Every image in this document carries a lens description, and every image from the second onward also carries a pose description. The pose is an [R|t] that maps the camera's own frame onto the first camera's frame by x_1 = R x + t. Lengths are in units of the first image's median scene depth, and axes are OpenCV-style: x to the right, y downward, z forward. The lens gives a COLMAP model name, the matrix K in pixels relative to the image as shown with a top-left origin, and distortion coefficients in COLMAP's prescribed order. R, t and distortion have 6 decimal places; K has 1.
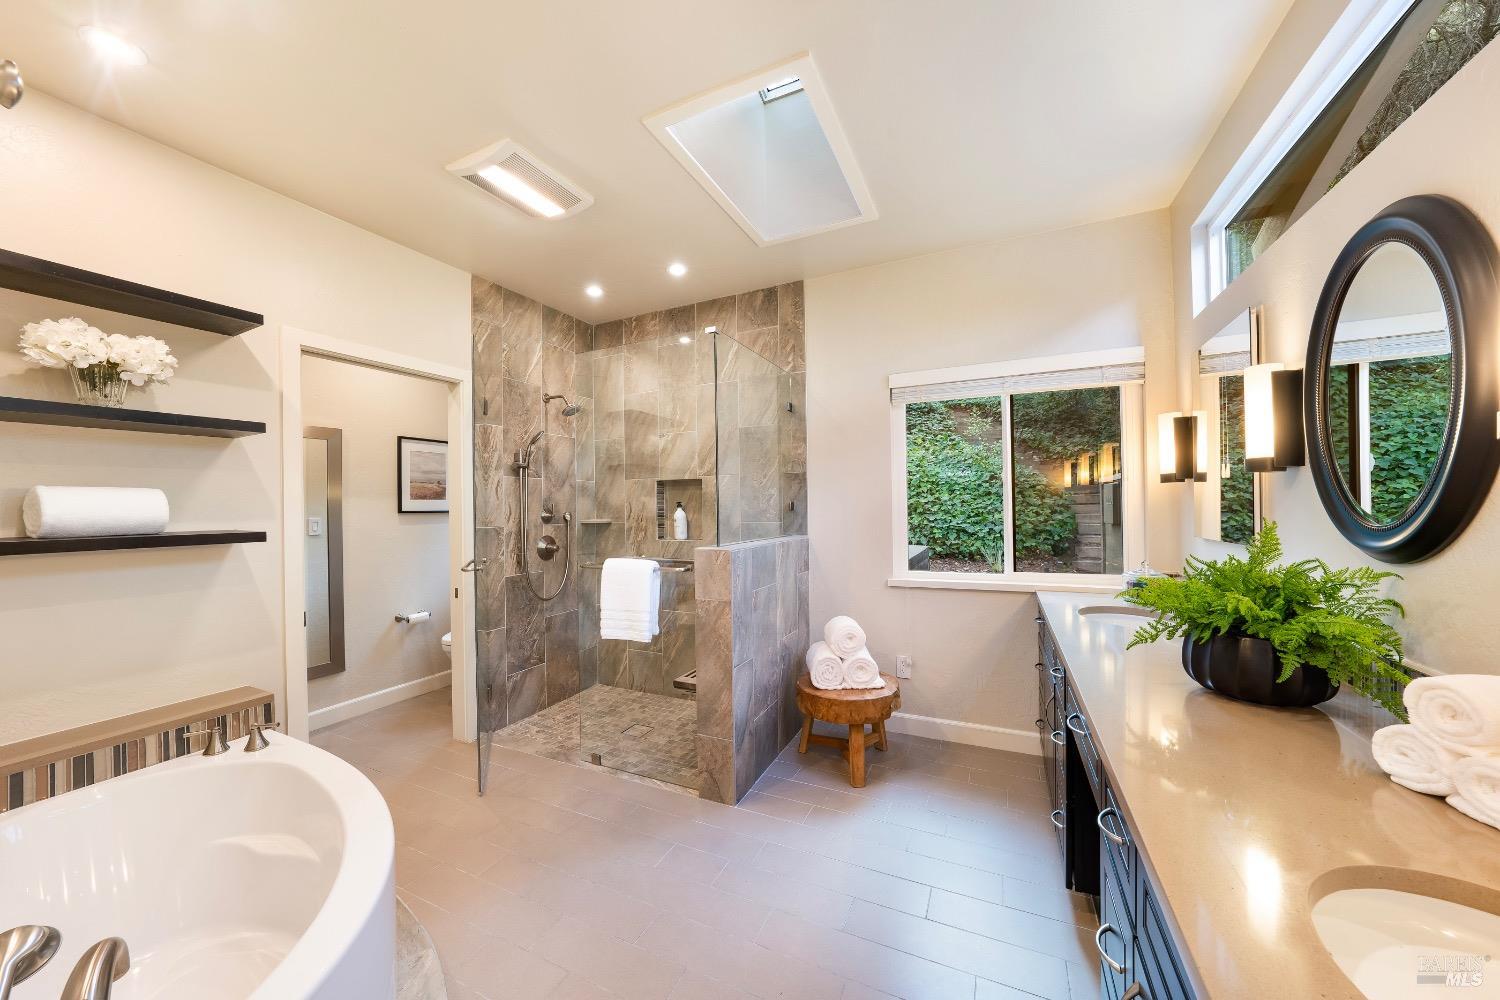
lens RADIAL K [[550.9, 0, 745.4], [0, 550.9, 504.3], [0, 0, 1]] dist [-0.001060, -0.000005]
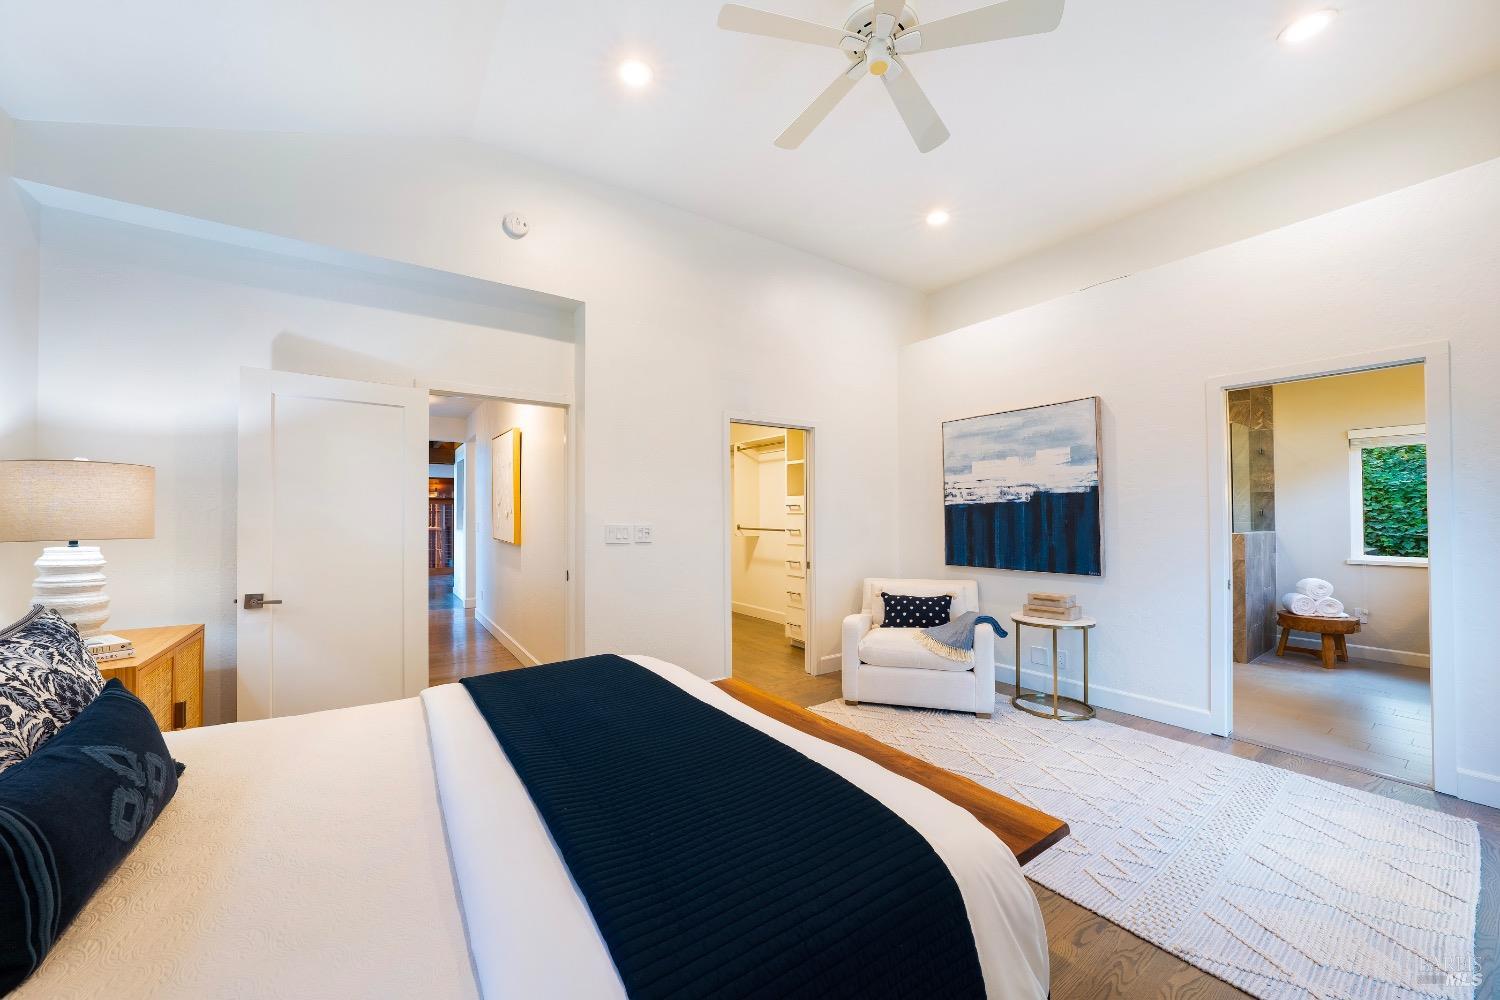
lens RADIAL K [[550.9, 0, 758.7], [0, 550.9, 509.9], [0, 0, 1]] dist [-0.001060, -0.000005]
pose [[0.871832, 0.003635, -0.489792, -0.406988], [-0.004297, 0.999991, -0.000227, 0.001334], [0.489787, 0.002303, 0.871839, -1.114630]]
